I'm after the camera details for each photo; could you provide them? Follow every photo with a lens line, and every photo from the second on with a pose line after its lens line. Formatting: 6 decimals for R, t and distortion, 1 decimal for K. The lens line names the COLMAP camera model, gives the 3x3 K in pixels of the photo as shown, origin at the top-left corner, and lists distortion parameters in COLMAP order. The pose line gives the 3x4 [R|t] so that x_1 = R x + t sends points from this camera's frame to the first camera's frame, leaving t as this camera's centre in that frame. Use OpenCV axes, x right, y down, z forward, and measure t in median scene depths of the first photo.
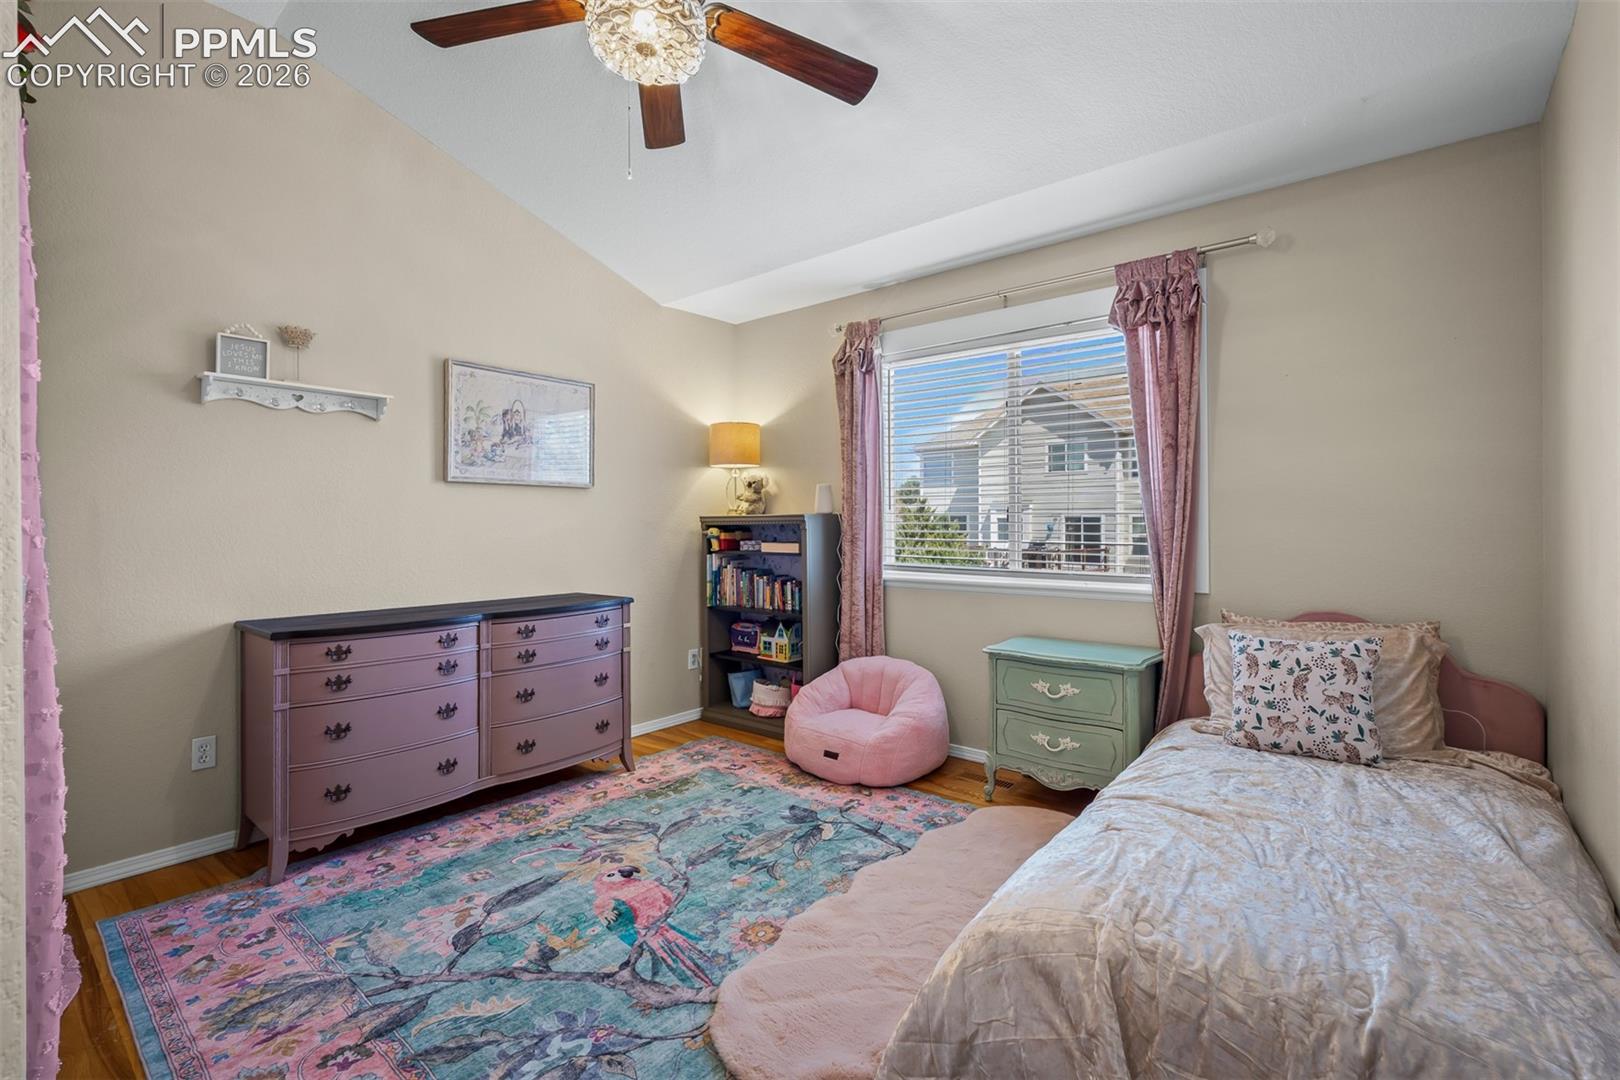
lens RADIAL K [[724.5, 0, 825.0], [0, 724.5, 534.9], [0, 0, 1]] dist [-0.002053, -0.000226]
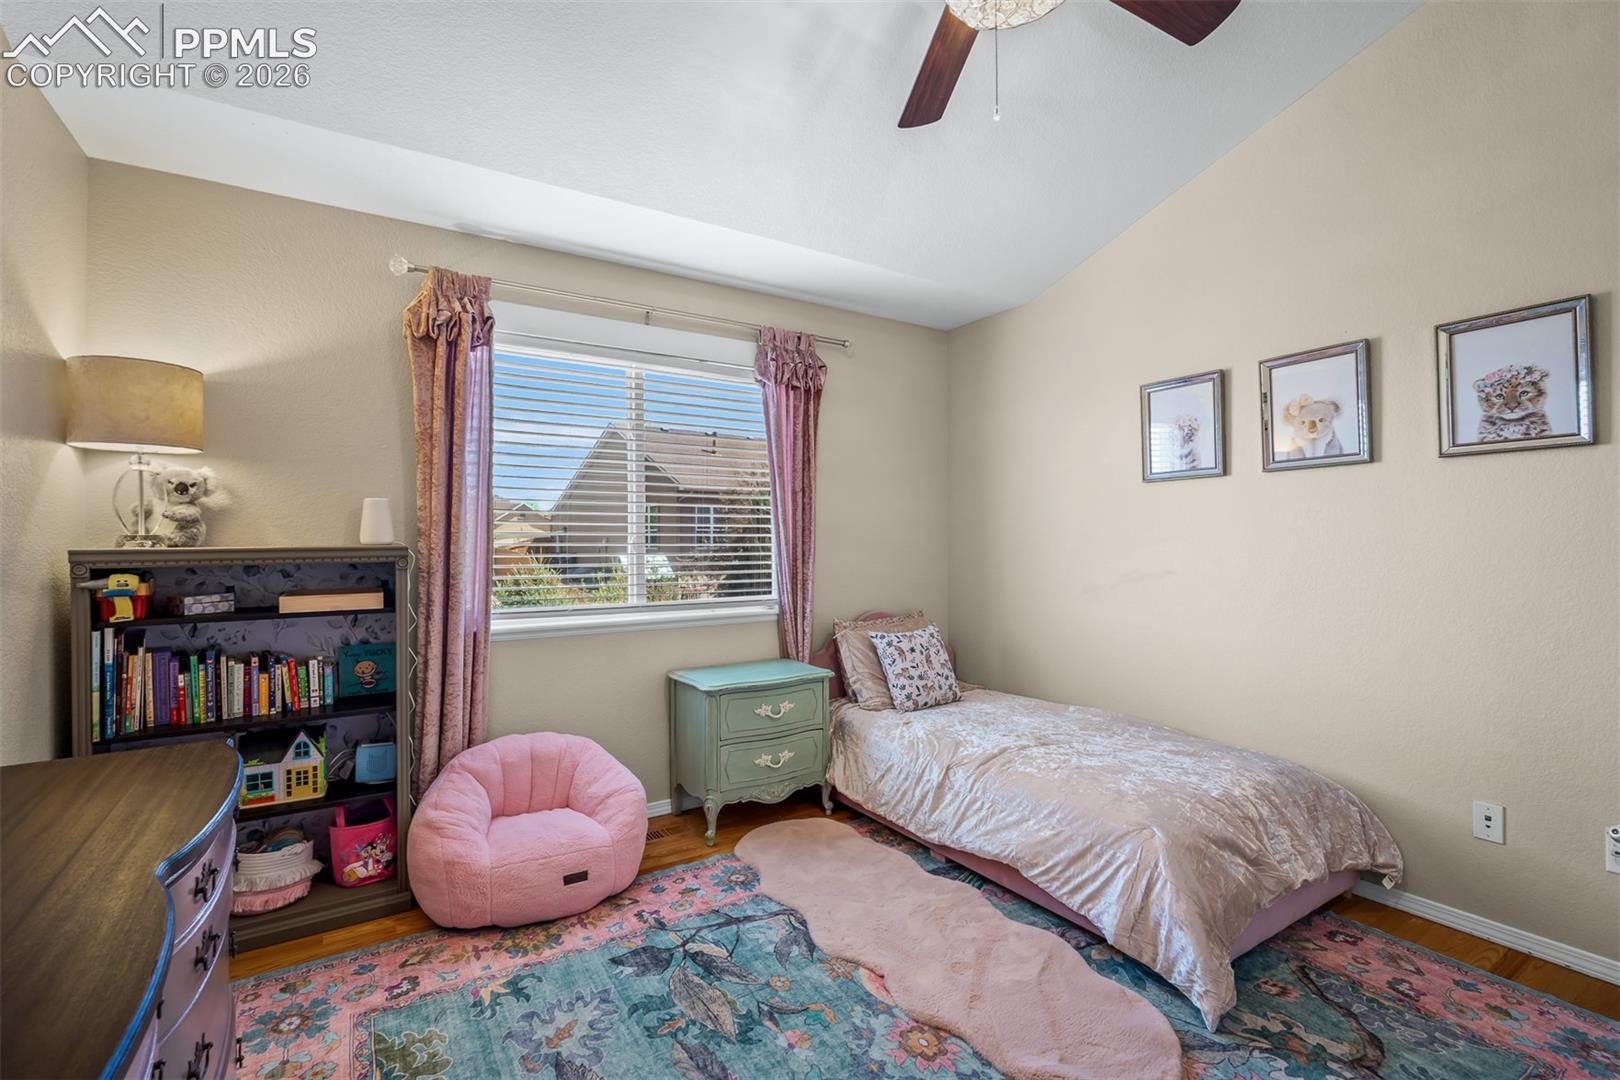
lens RADIAL K [[718.6, 0, 810.0], [0, 718.6, 540.0], [0, 0, 1]] dist [-0.000164, -0.000058]
pose [[0.314294, -0.004016, 0.949317, -0.608405], [0.014964, 0.999888, -0.000724, -0.033333], [-0.949208, 0.014433, 0.314318, 0.547035]]
